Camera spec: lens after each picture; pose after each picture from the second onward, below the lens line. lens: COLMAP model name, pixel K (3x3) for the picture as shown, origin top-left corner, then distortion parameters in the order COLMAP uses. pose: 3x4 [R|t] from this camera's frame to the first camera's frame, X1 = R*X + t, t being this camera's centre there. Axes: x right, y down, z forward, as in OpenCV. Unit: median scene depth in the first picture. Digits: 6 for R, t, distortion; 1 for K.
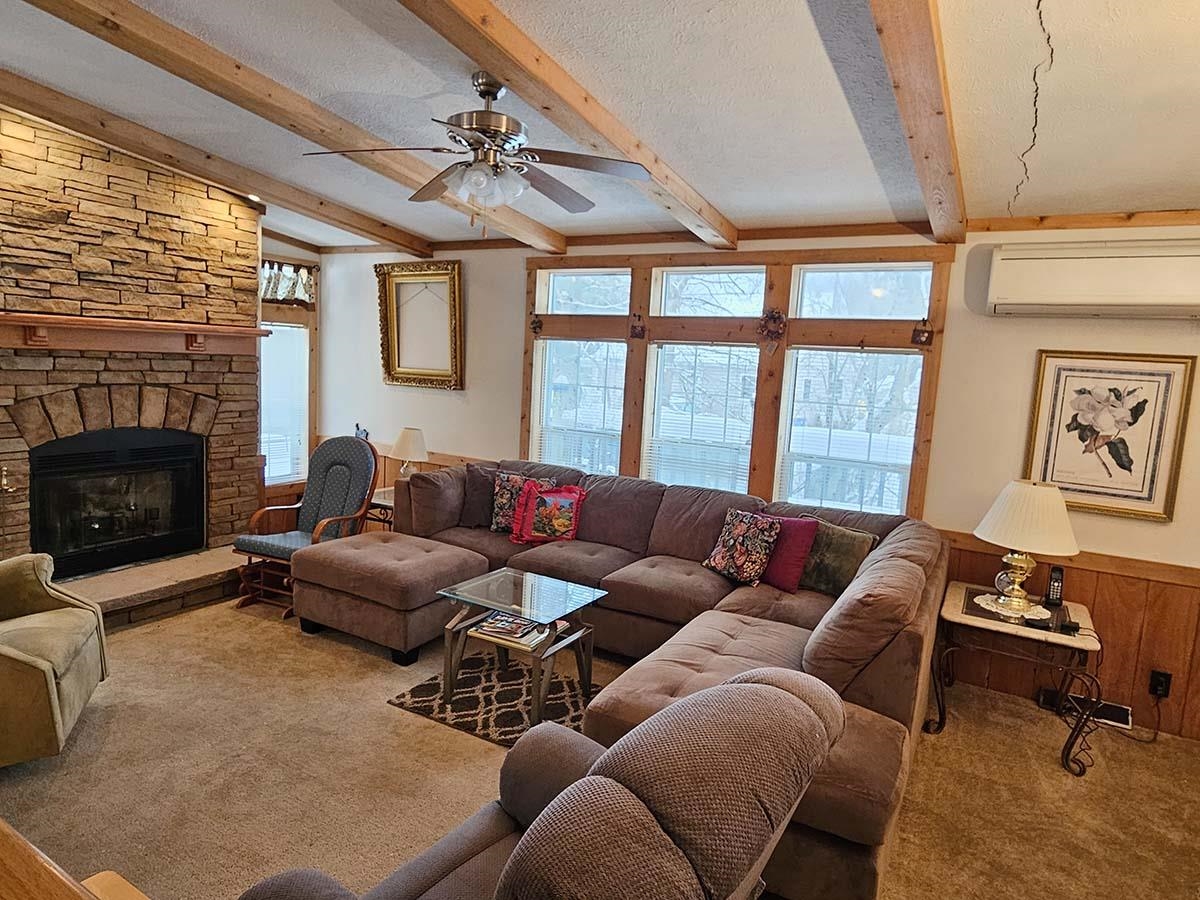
lens RADIAL K [[703.3, 0, 600.0], [0, 703.3, 450.0], [0, 0, 1]] dist [-0.002179, -0.000290]
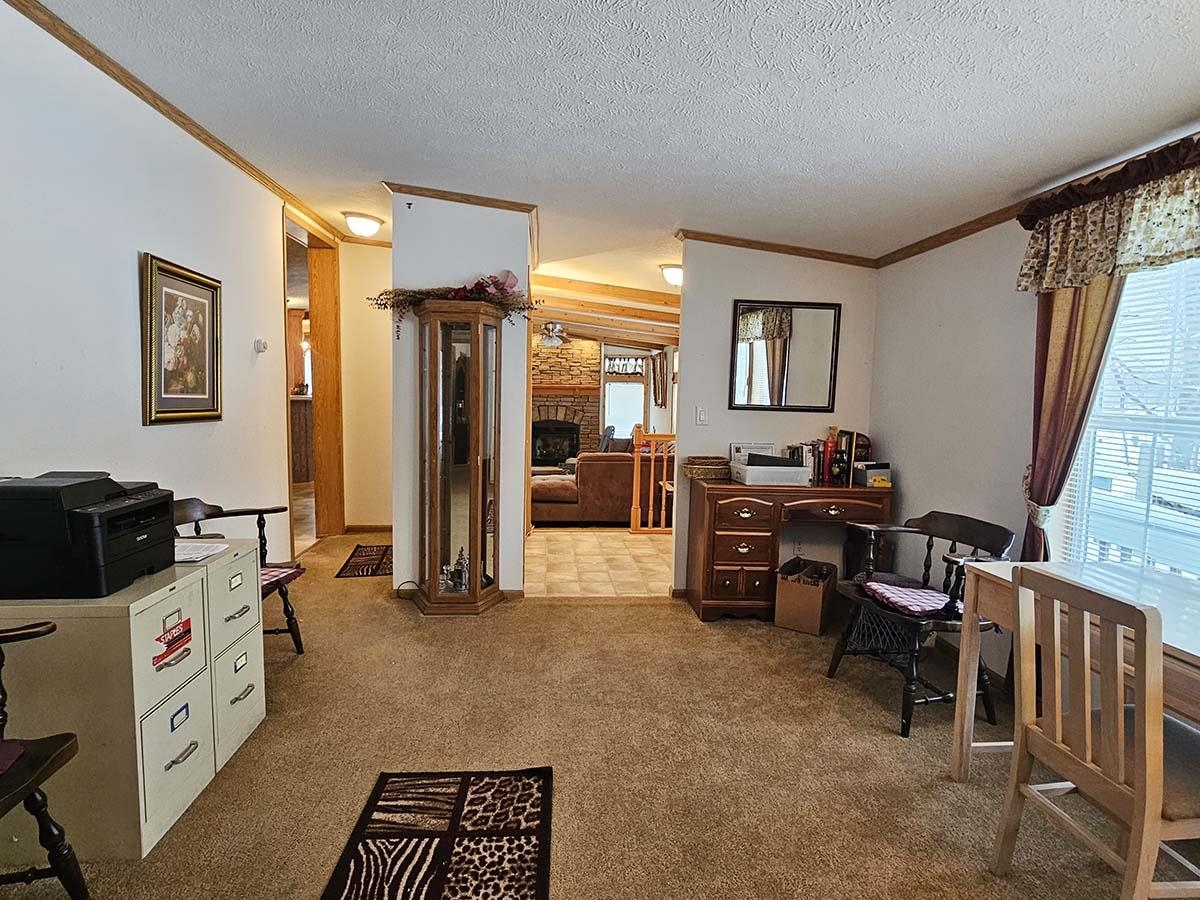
lens RADIAL K [[636.5, 0, 593.8], [0, 636.5, 448.6], [0, 0, 1]] dist [-0.002064, -0.000278]
pose [[0.560701, 0.029339, -0.827498, 1.627362], [-0.095717, 0.994969, -0.029580, 0.148736], [0.822467, 0.095791, 0.560688, -0.362744]]
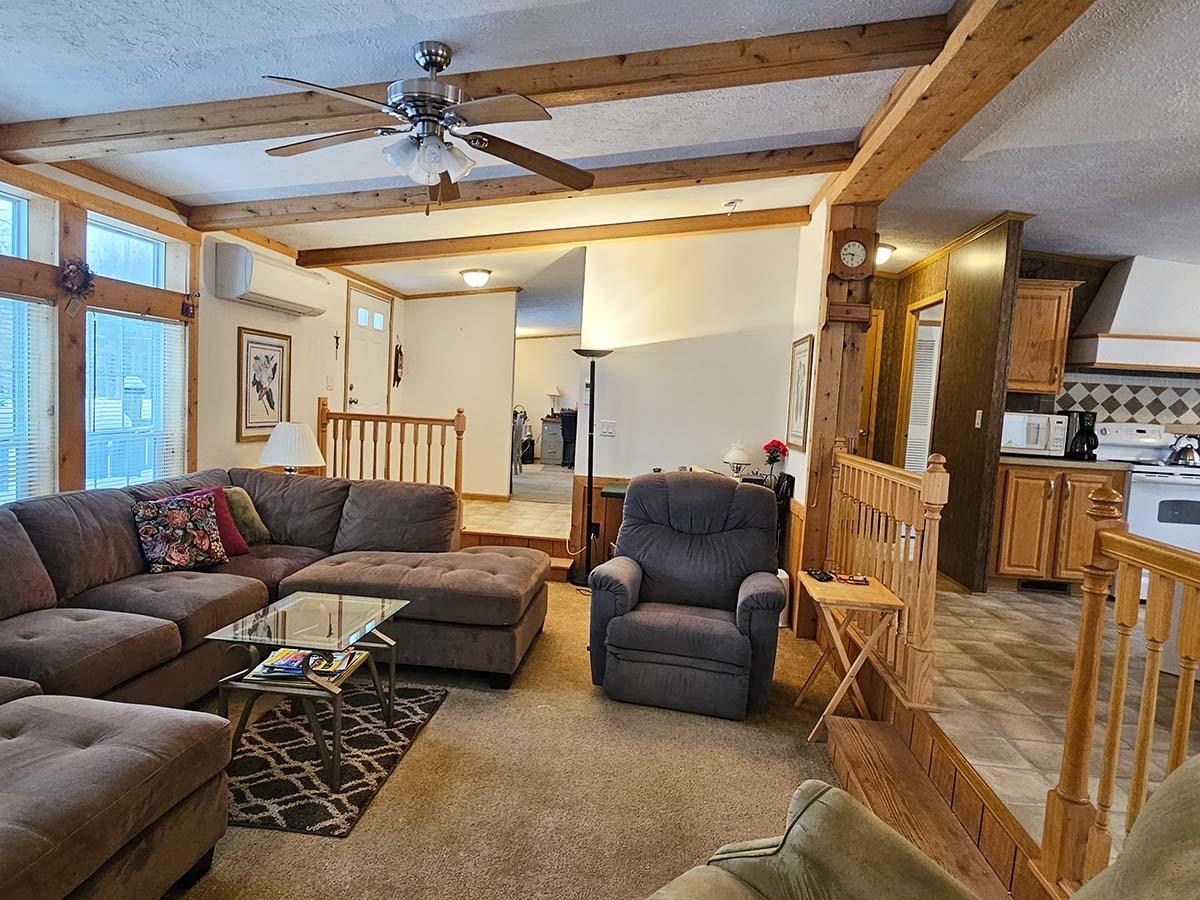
lens RADIAL K [[703.3, 0, 600.0], [0, 703.3, 450.0], [0, 0, 1]] dist [-0.002179, -0.000290]
pose [[-0.404088, -0.144592, 0.903220, -0.717291], [0.041108, 0.983559, 0.175845, -0.094791], [-0.913796, 0.108187, -0.391501, 0.734530]]
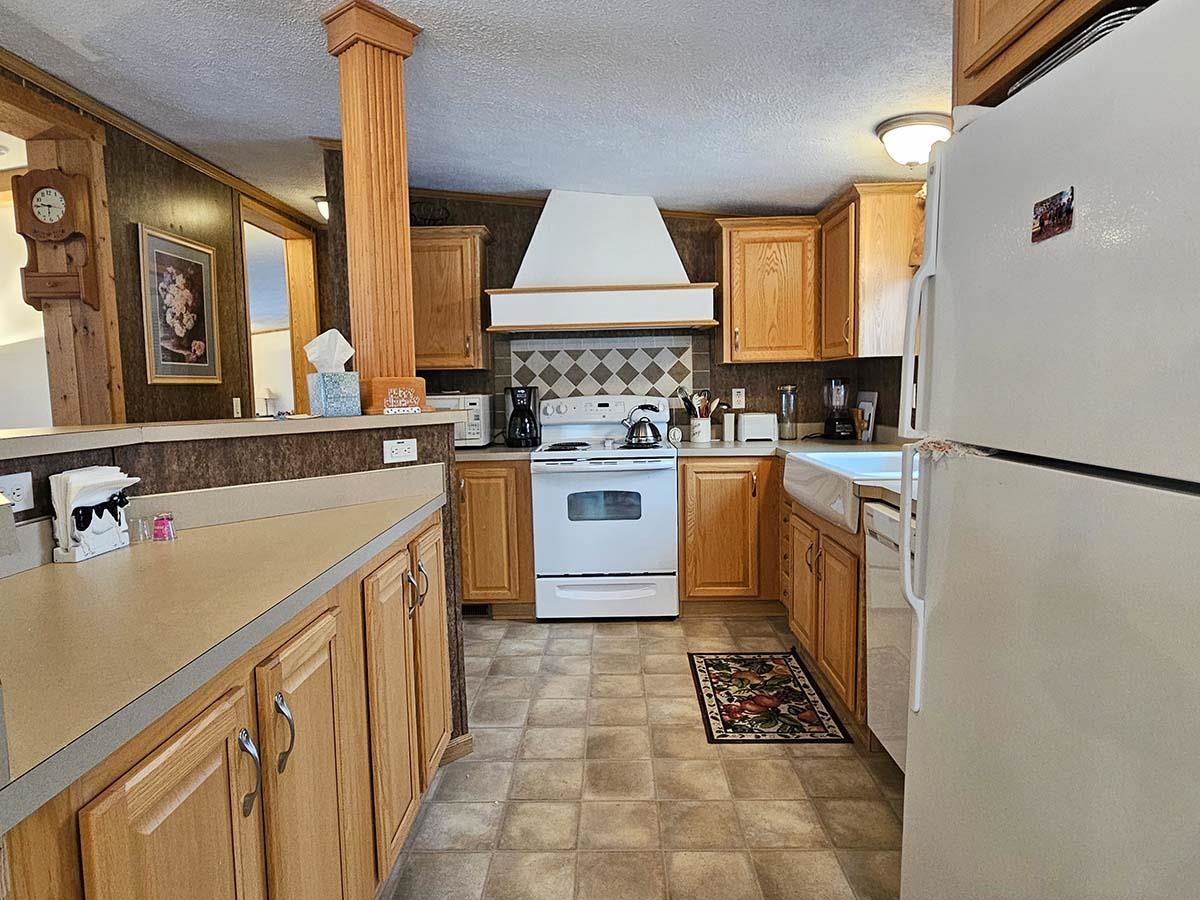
lens RADIAL K [[703.3, 0, 600.0], [0, 703.3, 450.0], [0, 0, 1]] dist [-0.002179, -0.000290]
pose [[-0.478775, -0.122064, 0.869411, -0.759656], [0.111840, 0.973740, 0.198301, -0.070409], [-0.870785, 0.192176, -0.452551, 0.483091]]
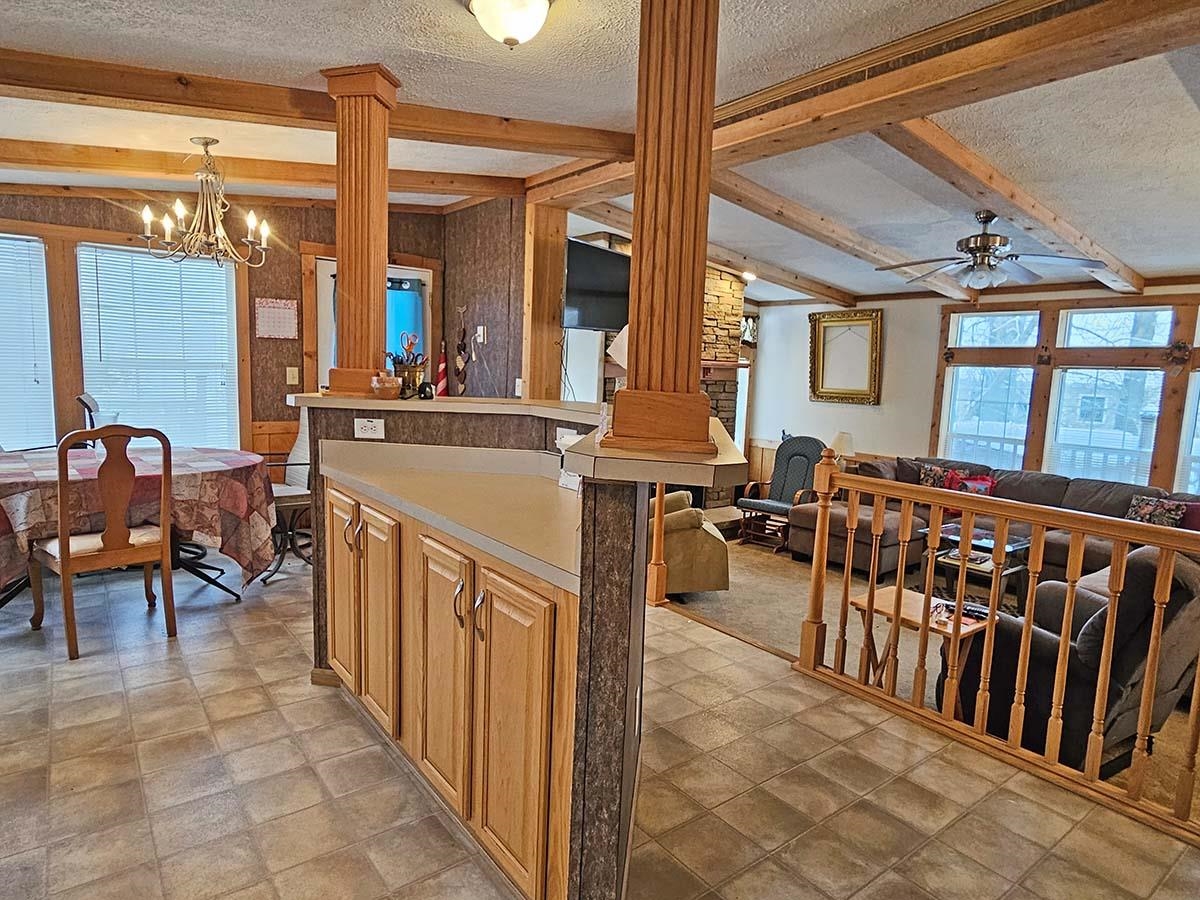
lens RADIAL K [[701.7, 0, 589.3], [0, 701.7, 452.2], [0, 0, 1]] dist [-0.002017, -0.000397]
pose [[0.920958, 0.028836, -0.388594, -0.218200], [-0.039154, 0.999059, -0.018658, 0.060997], [0.387690, 0.032398, 0.921220, -0.524542]]
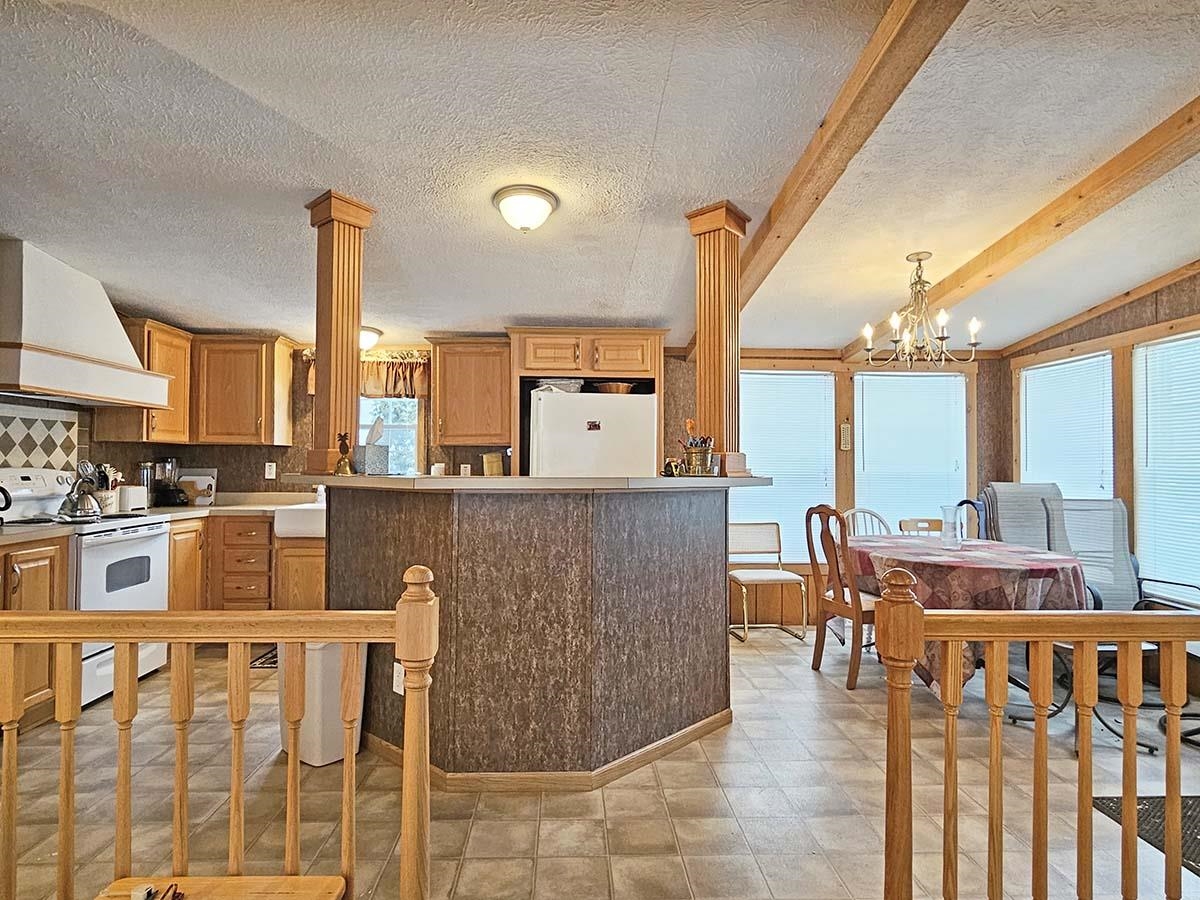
lens RADIAL K [[703.3, 0, 600.0], [0, 703.3, 450.0], [0, 0, 1]] dist [-0.002179, -0.000290]
pose [[-0.844096, -0.069772, -0.531633, -0.541432], [-0.120740, 0.990766, 0.061675, -0.084048], [0.522420, 0.116249, -0.844727, 0.686834]]
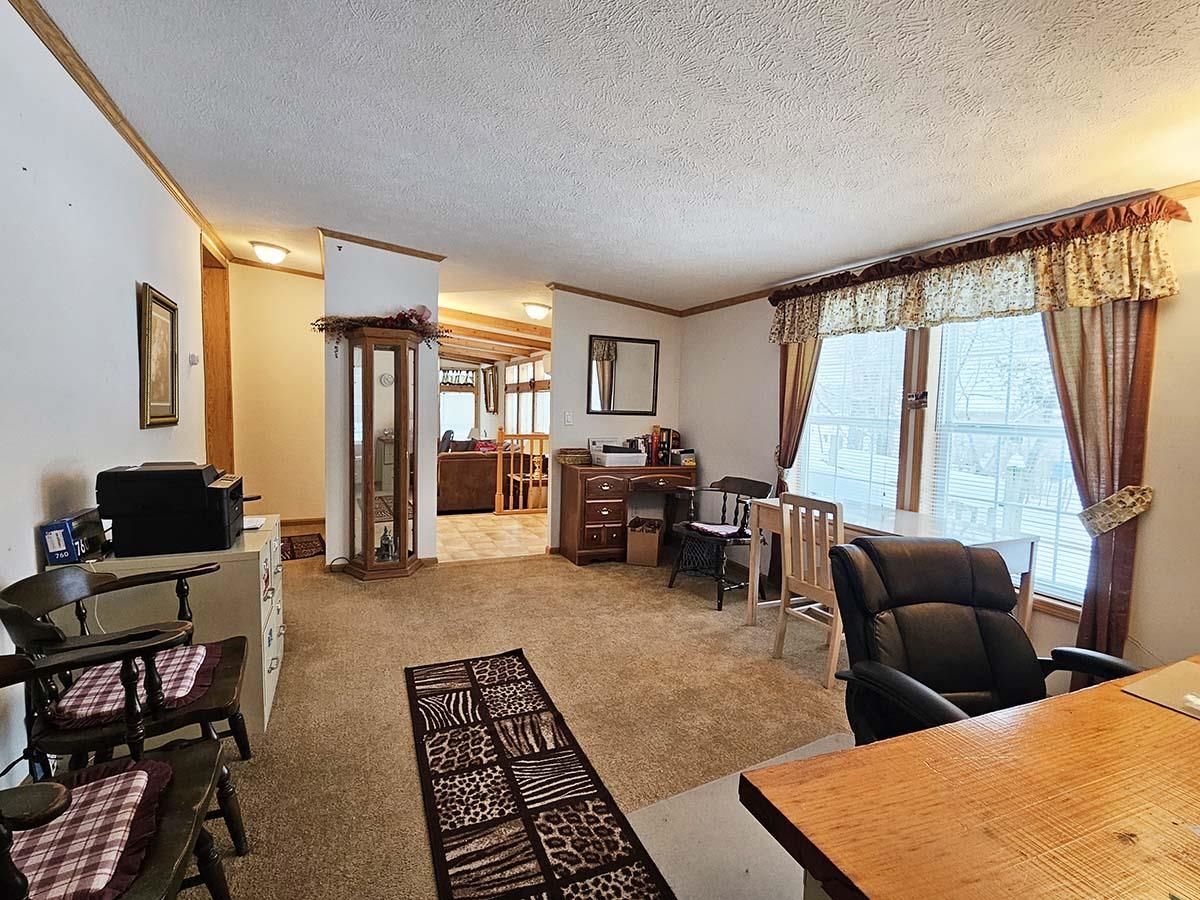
lens RADIAL K [[585.2, 0, 600.0], [0, 585.2, 450.0], [0, 0, 1]] dist [-0.000947, -0.000044]
pose [[0.803292, 0.008940, -0.595518, 1.688583], [-0.054561, 0.996787, -0.058634, 0.184232], [0.593080, 0.079592, 0.801200, -0.598555]]
